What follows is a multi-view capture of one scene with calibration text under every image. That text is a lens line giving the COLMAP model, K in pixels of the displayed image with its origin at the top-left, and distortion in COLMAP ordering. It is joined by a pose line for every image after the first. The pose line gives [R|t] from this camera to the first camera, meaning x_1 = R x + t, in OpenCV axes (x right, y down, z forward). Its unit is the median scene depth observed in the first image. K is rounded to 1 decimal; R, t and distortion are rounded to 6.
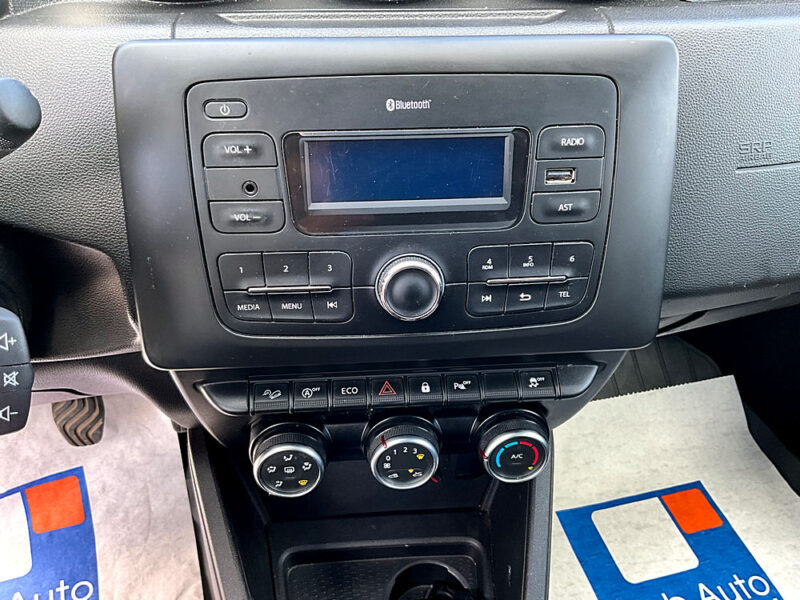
lens RADIAL K [[672.3, 0, 398.7], [0, 672.3, 297.8], [0, 0, 1]] dist [0.043664, -0.074397]
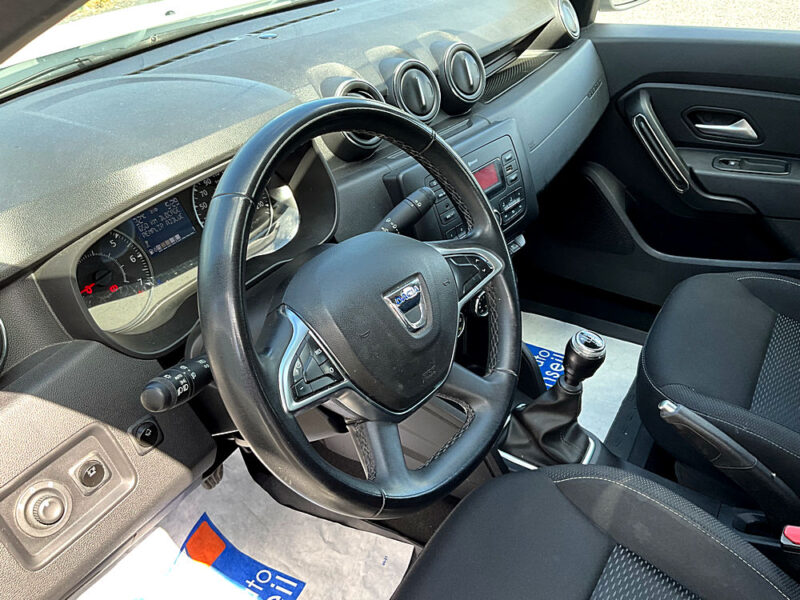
lens RADIAL K [[672.3, 0, 404.3], [0, 672.3, 303.3], [0, 0, 1]] dist [0.043664, -0.074397]
pose [[0.714061, -0.424276, 0.556872, -1.503887], [0.467125, 0.881221, 0.072414, -0.064824], [-0.521451, 0.208421, 0.827436, -0.834801]]
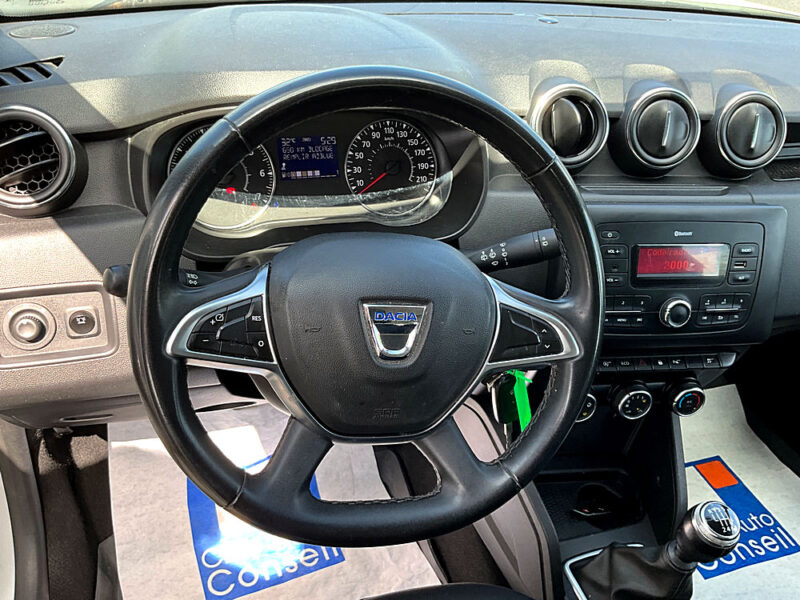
lens RADIAL K [[672.3, 0, 395.6], [0, 672.3, 298.7], [0, 0, 1]] dist [0.043664, -0.074397]
pose [[0.995666, 0.017088, 0.091415, -0.834952], [-0.011939, 0.998327, -0.056578, 0.057869], [-0.092228, 0.055241, 0.994204, -0.857451]]
